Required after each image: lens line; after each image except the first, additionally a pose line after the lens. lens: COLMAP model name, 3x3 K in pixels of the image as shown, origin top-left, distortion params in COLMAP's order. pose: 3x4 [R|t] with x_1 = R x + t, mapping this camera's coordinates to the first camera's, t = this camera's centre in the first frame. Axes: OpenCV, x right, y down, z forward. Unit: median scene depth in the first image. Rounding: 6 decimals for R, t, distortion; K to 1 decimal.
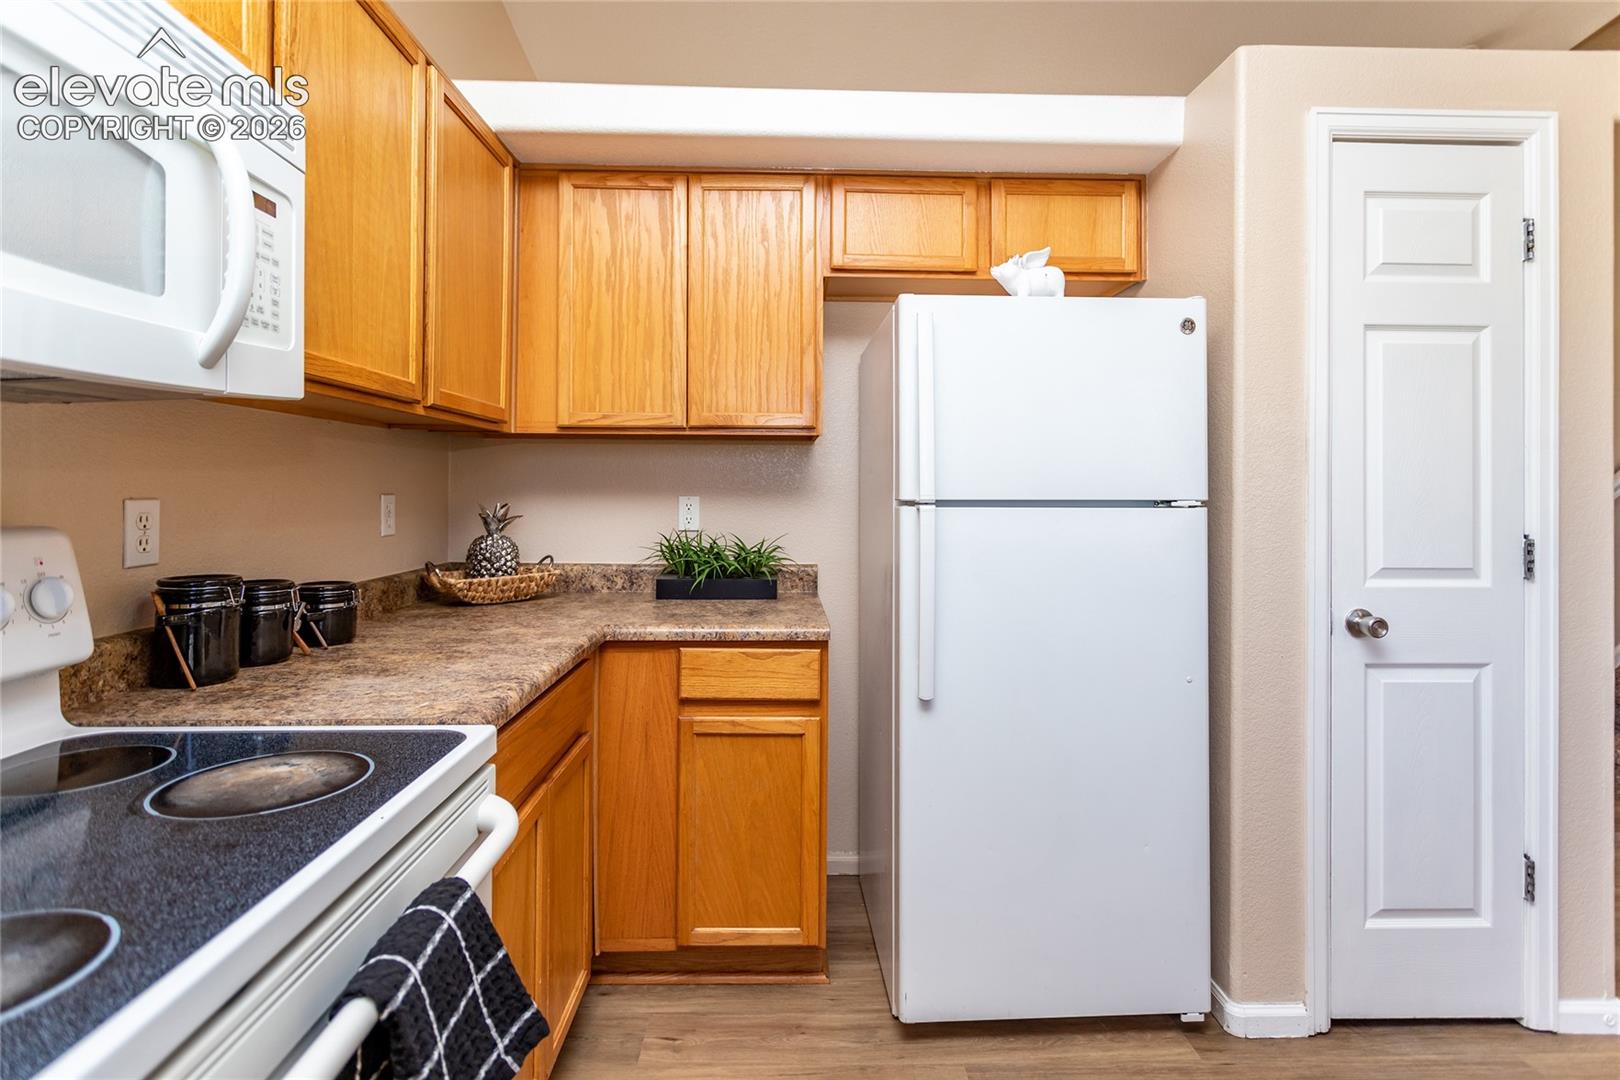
lens RADIAL K [[777.2, 0, 807.5], [0, 777.2, 486.2], [0, 0, 1]] dist [-0.000905, 0.000080]
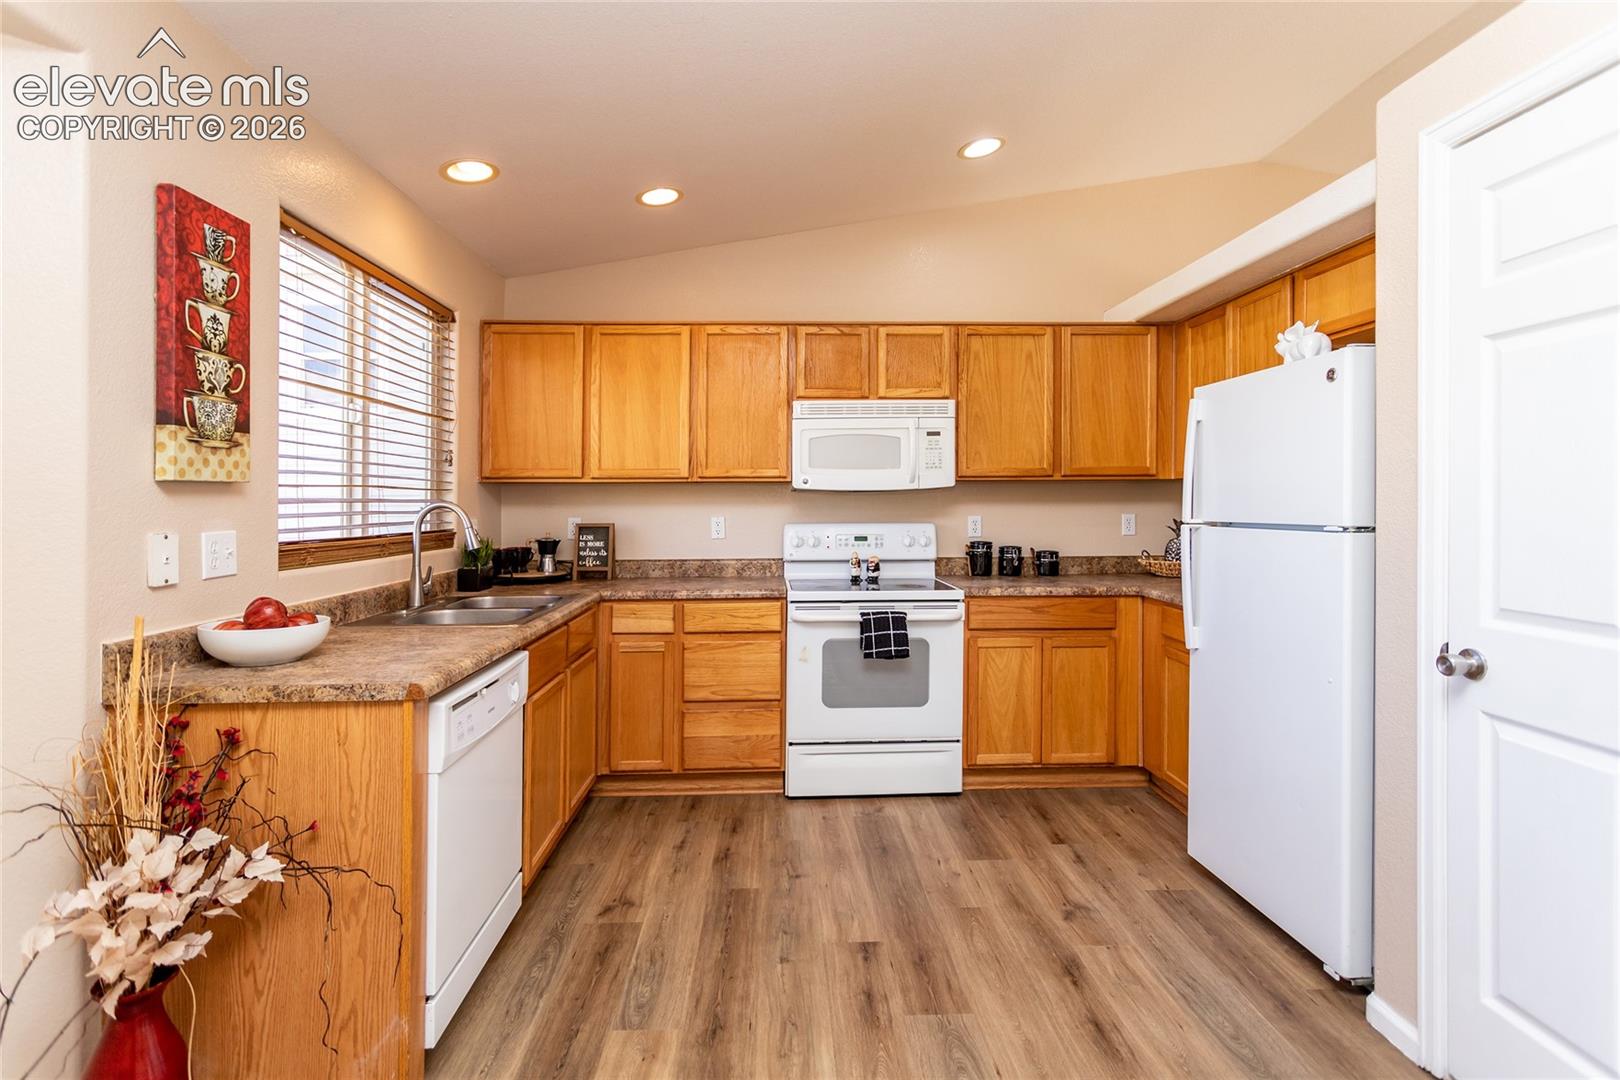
lens RADIAL K [[777.2, 0, 794.8], [0, 777.2, 502.8], [0, 0, 1]] dist [-0.000905, 0.000080]
pose [[-0.004478, -0.006452, -0.999969, 1.631427], [0.004298, 0.999970, -0.006472, -0.011924], [0.999981, -0.004327, -0.004450, 0.204446]]
